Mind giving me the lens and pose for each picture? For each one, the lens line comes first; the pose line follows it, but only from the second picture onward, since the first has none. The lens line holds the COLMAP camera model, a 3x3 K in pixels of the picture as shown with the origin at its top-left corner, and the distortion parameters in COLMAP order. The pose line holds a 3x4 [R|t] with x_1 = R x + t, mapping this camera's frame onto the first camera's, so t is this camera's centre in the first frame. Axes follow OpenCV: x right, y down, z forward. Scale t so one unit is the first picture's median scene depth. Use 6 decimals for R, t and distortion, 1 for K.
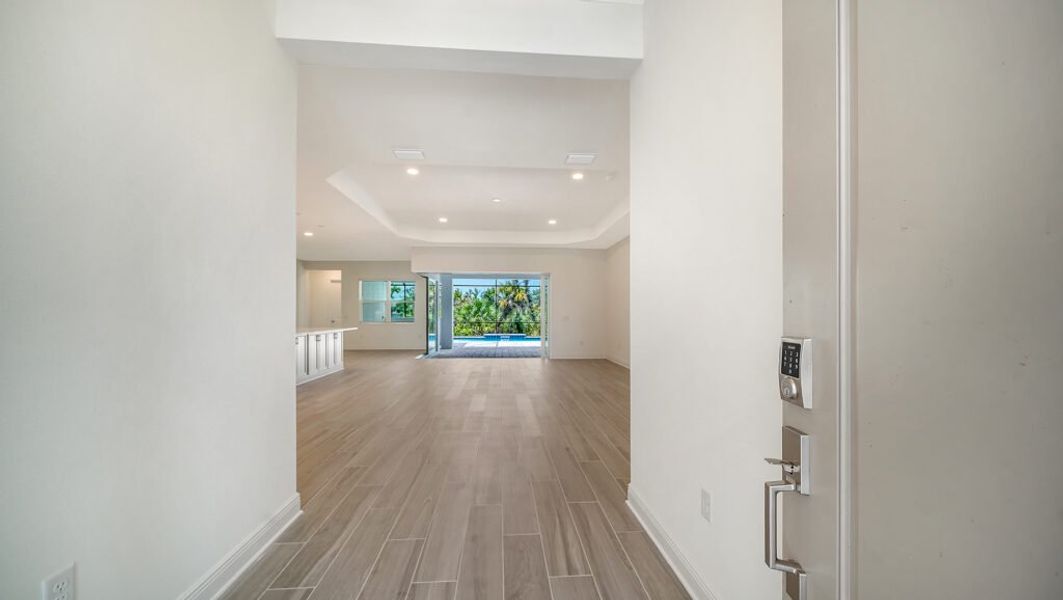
lens RADIAL K [[373.5, 0, 533.9], [0, 373.5, 301.0], [0, 0, 1]] dist [-0.000282, -0.000021]
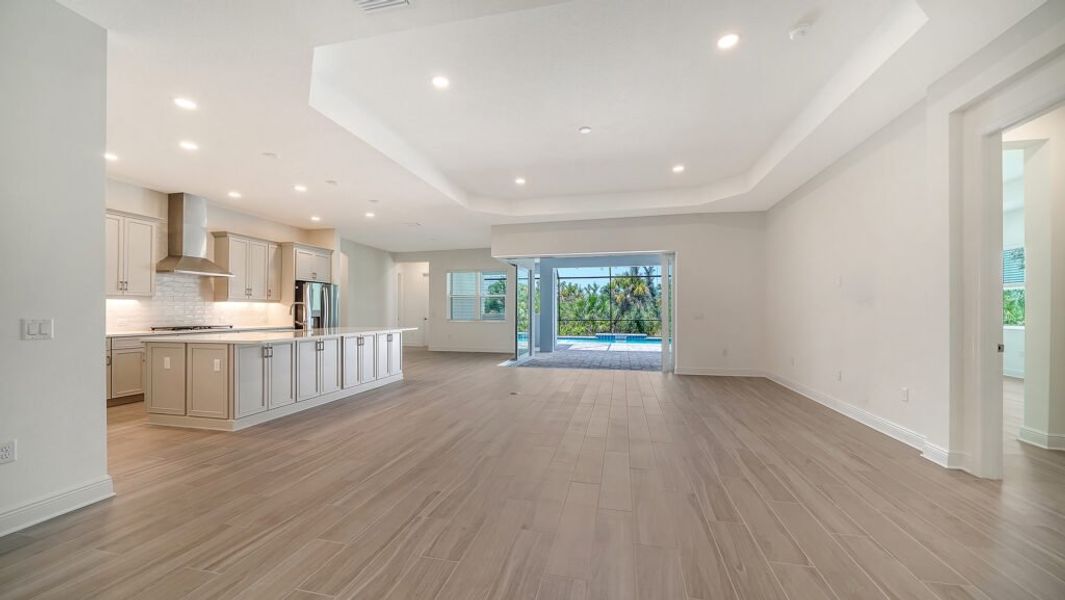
lens RADIAL K [[391.6, 0, 531.4], [0, 391.6, 307.4], [0, 0, 1]] dist [-0.002556, -0.000111]
pose [[0.949917, -0.004324, -0.312471, 0.007080], [0.012727, 0.999610, 0.024859, 0.003751], [0.312242, -0.027591, 0.949602, 0.100939]]
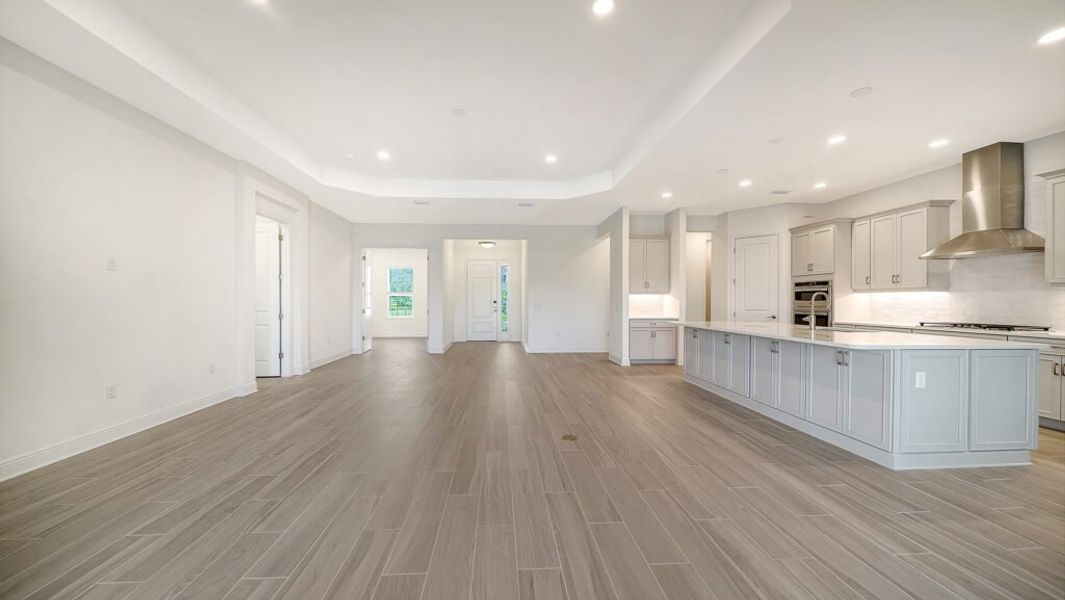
lens RADIAL K [[380.2, 0, 521.9], [0, 380.2, 304.5], [0, 0, 1]] dist [-0.000237, 0.000020]
pose [[-0.999263, -0.001753, 0.038348, -0.068263], [-0.002688, 0.999700, -0.024357, 0.015684], [-0.038294, -0.024442, -0.998968, 0.485931]]
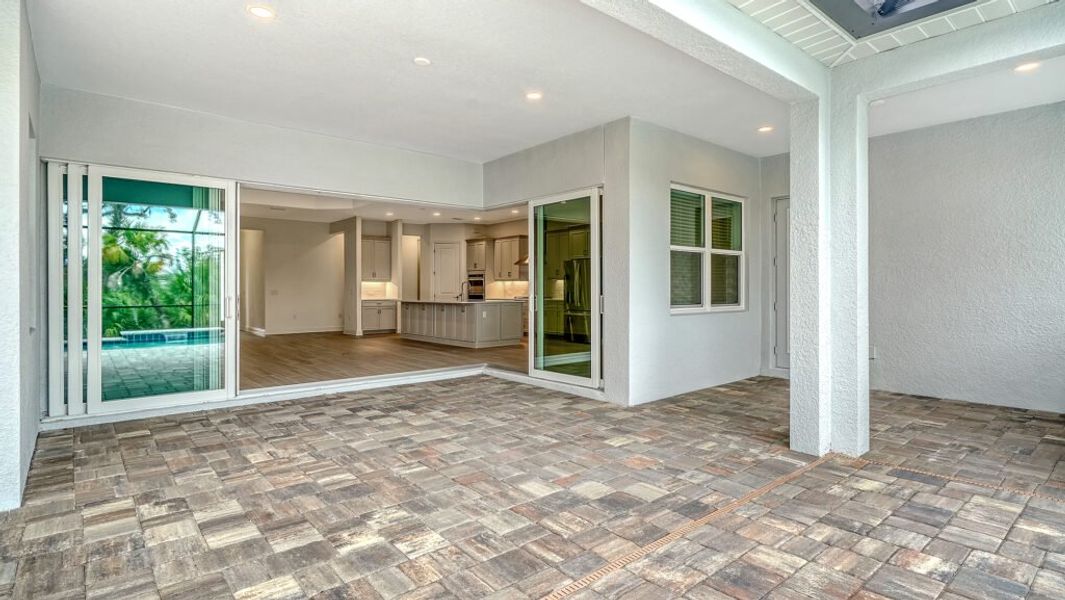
lens RADIAL K [[530.5, 0, 543.7], [0, 530.5, 287.3], [0, 0, 1]] dist [-0.000243, -0.000039]
pose [[-0.811131, 0.002071, -0.584861, 0.034346], [0.024148, 0.999260, -0.029952, 0.027936], [0.584366, -0.038418, -0.810580, 0.758969]]
